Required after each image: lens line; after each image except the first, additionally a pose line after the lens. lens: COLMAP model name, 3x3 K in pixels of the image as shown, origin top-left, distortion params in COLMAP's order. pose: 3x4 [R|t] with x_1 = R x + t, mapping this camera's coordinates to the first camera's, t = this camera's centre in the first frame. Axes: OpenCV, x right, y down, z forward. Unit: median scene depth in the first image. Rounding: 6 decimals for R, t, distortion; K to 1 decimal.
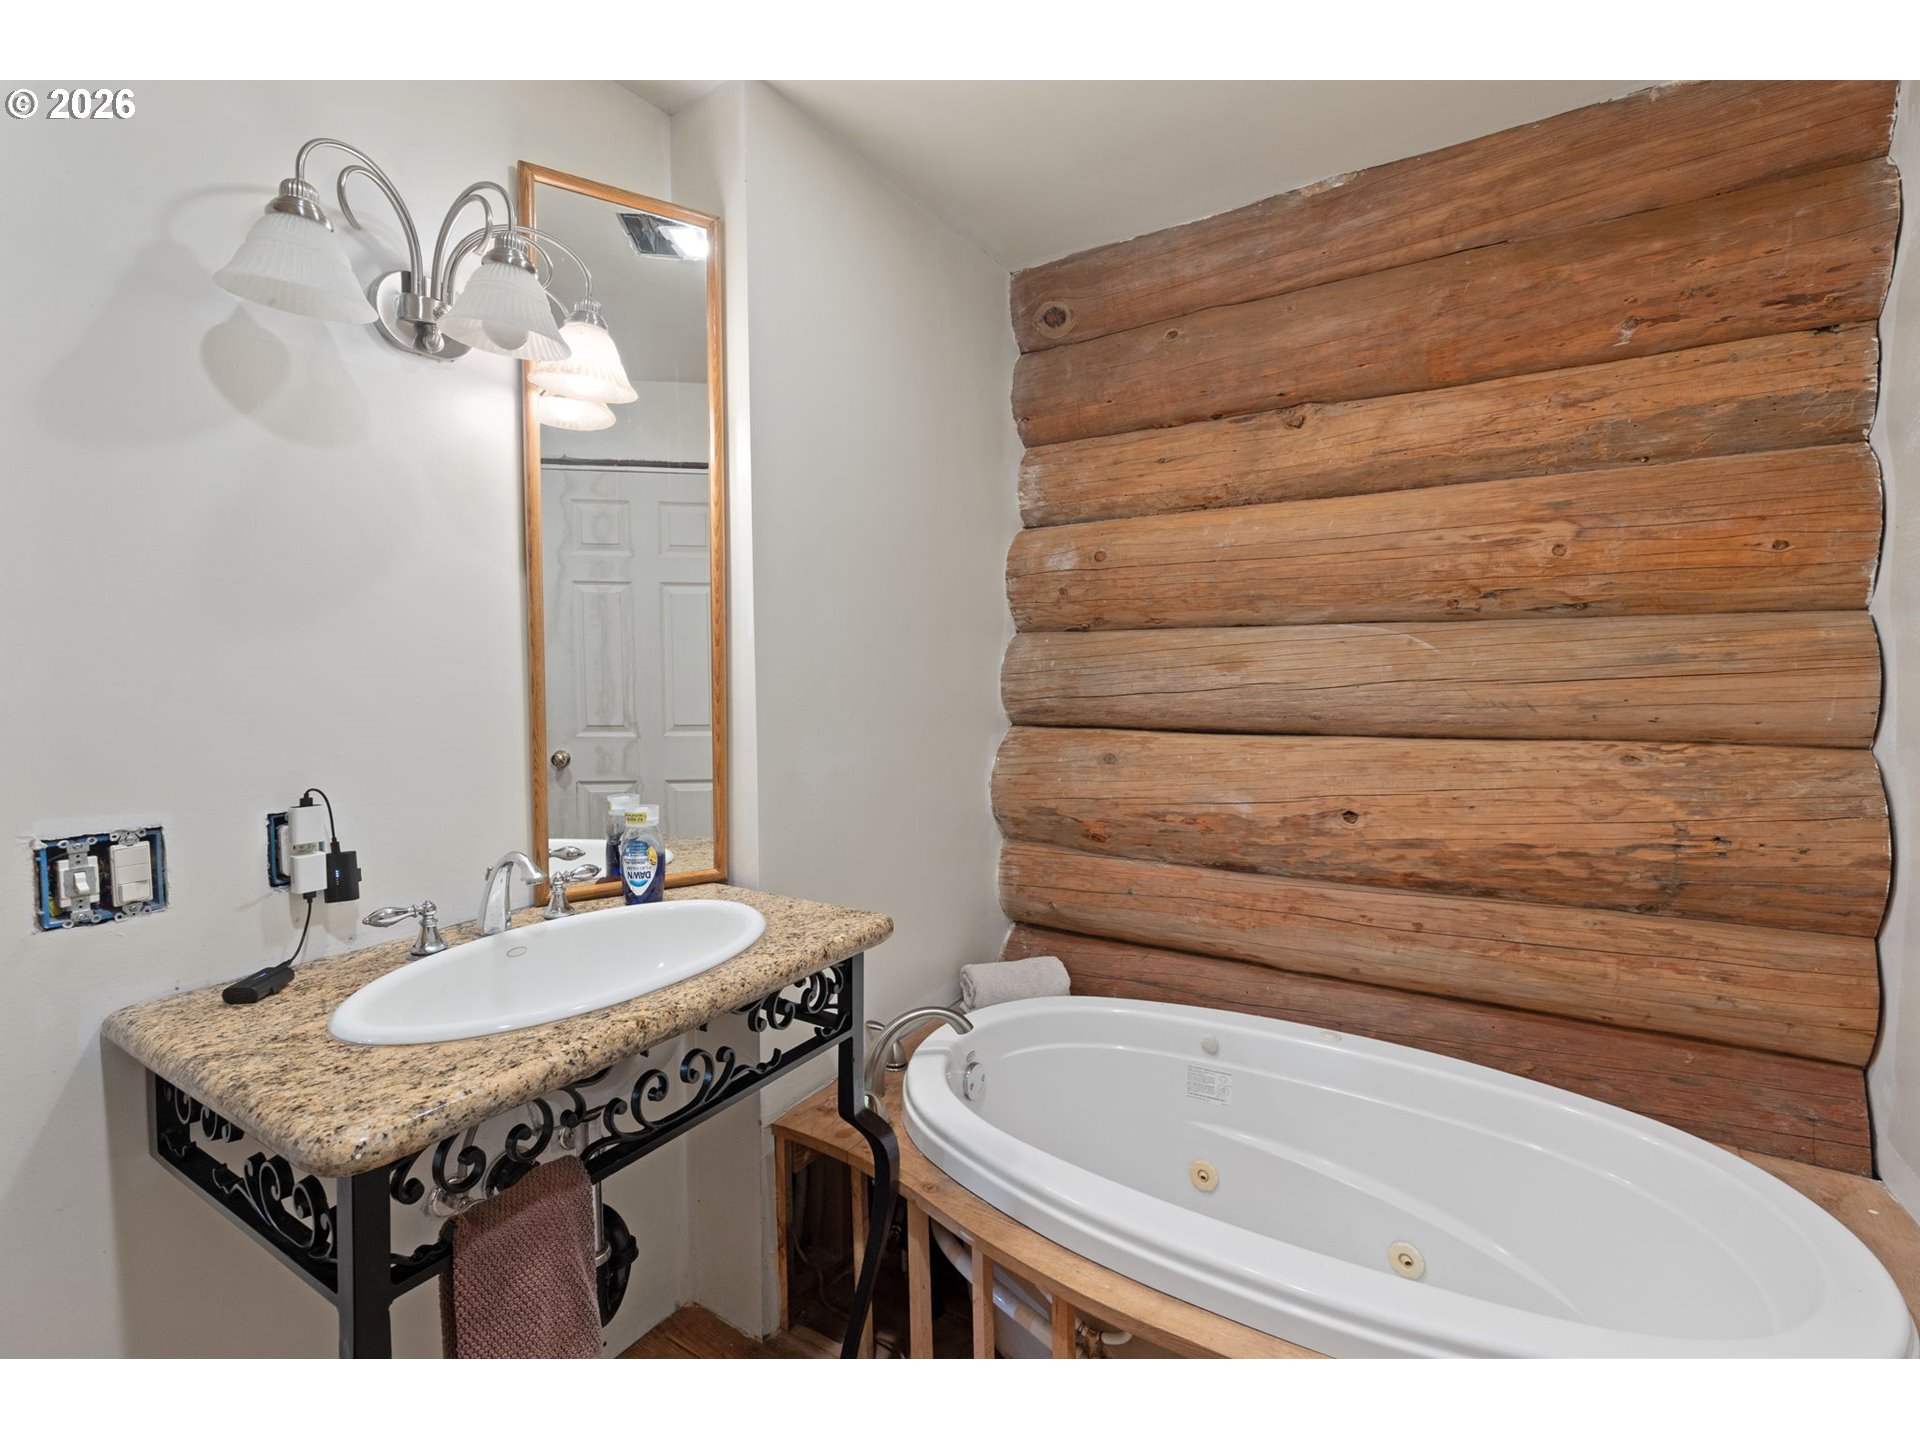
lens RADIAL K [[857.0, 0, 956.9], [0, 857.0, 706.1], [0, 0, 1]] dist [0.000303, -0.000337]
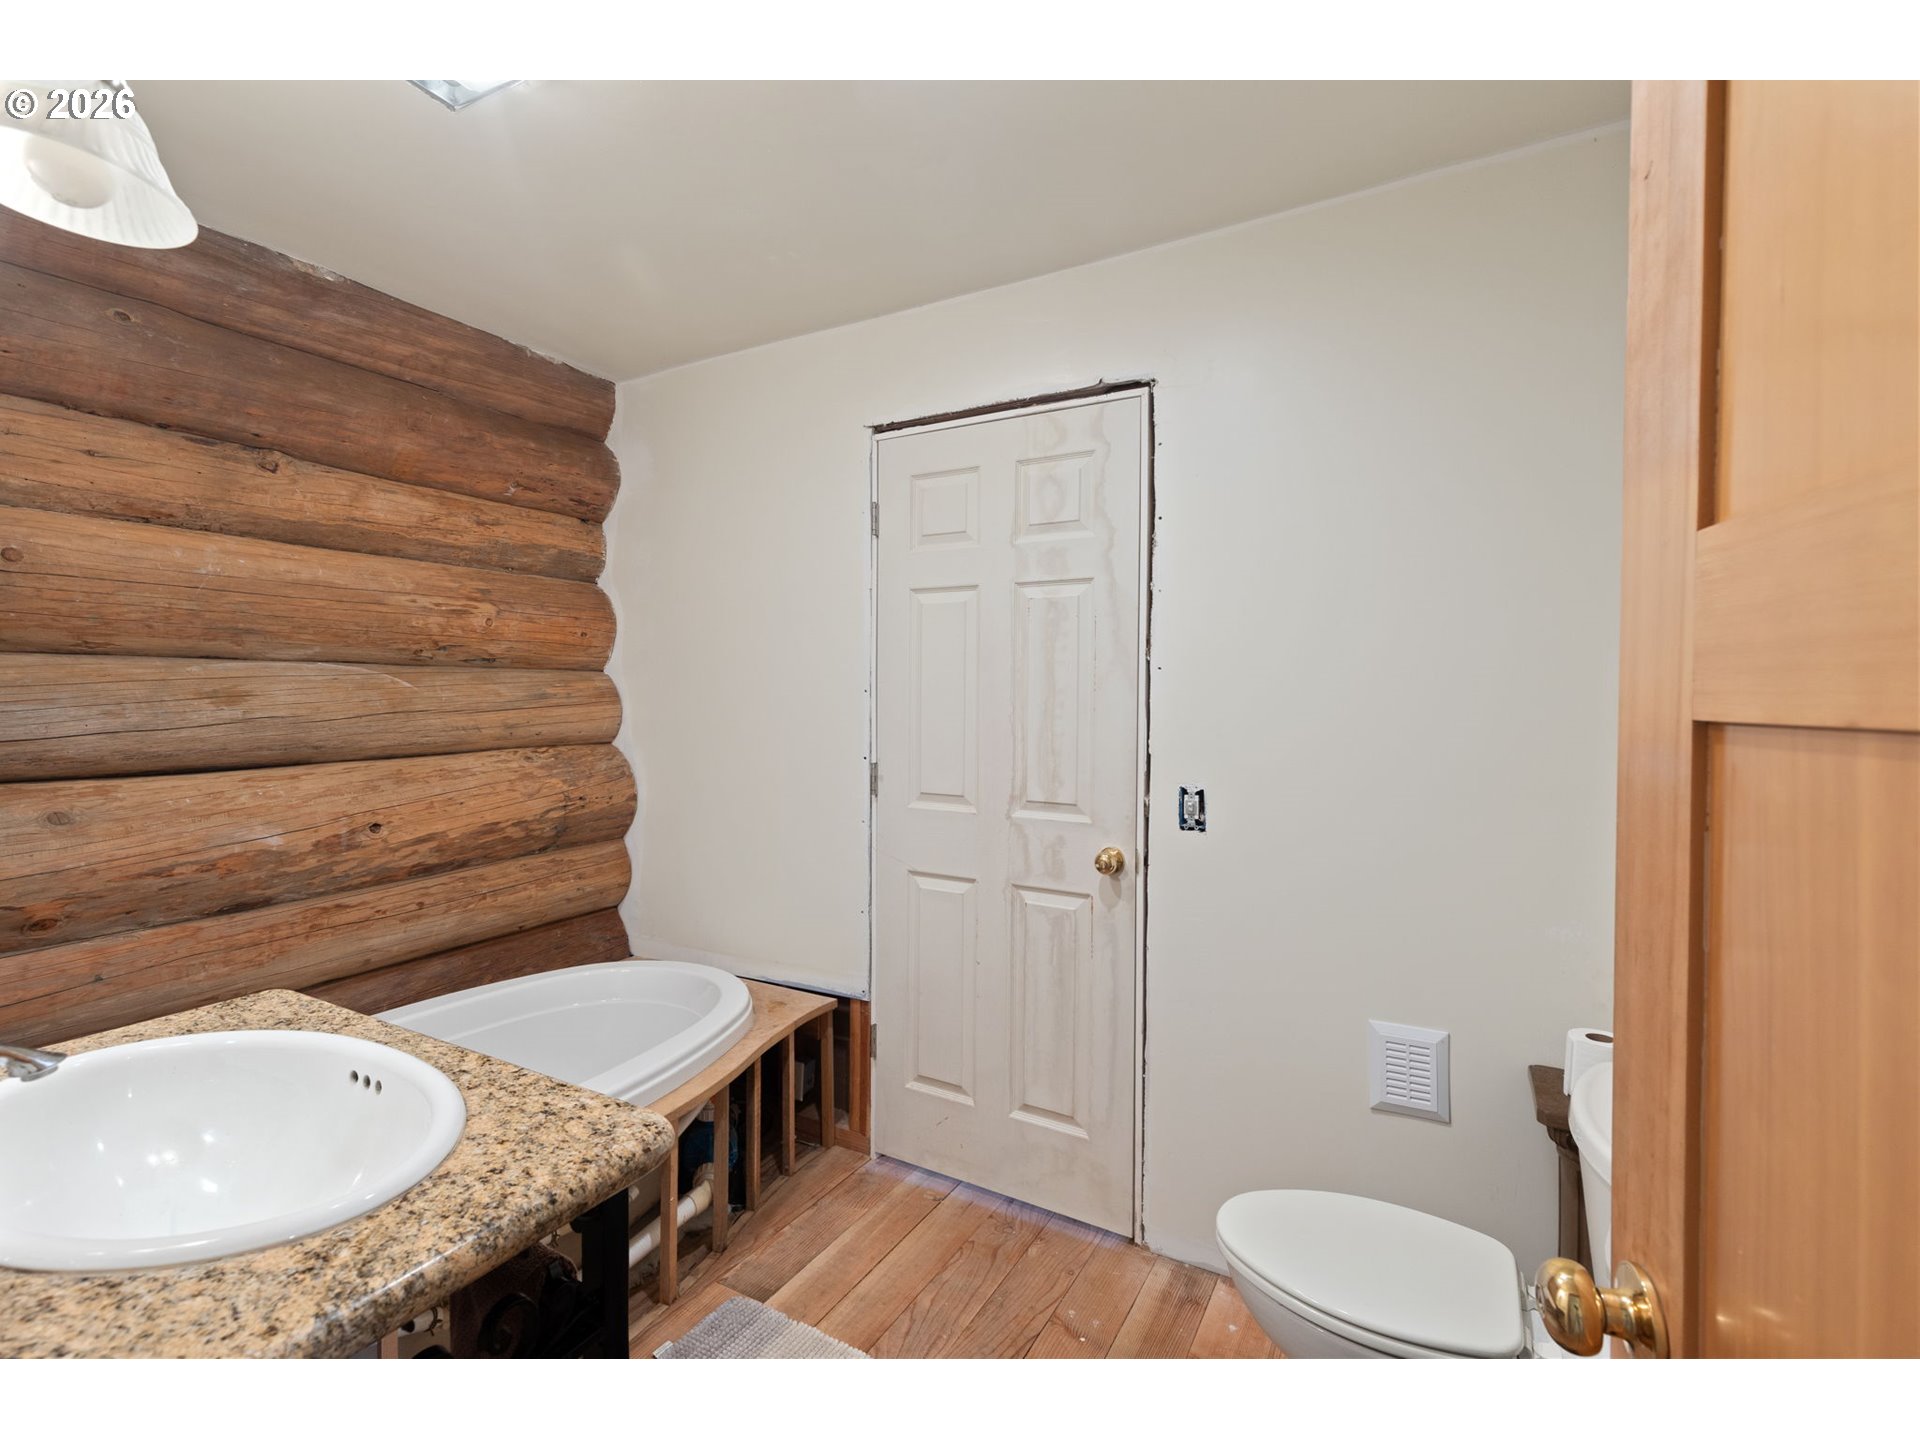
lens RADIAL K [[857.0, 0, 956.9], [0, 857.0, 706.1], [0, 0, 1]] dist [0.000303, -0.000337]
pose [[-0.058612, -0.009365, 0.998237, -0.793123], [0.039382, 0.999156, 0.011686, -0.021883], [-0.997504, 0.039998, -0.058193, 0.273478]]
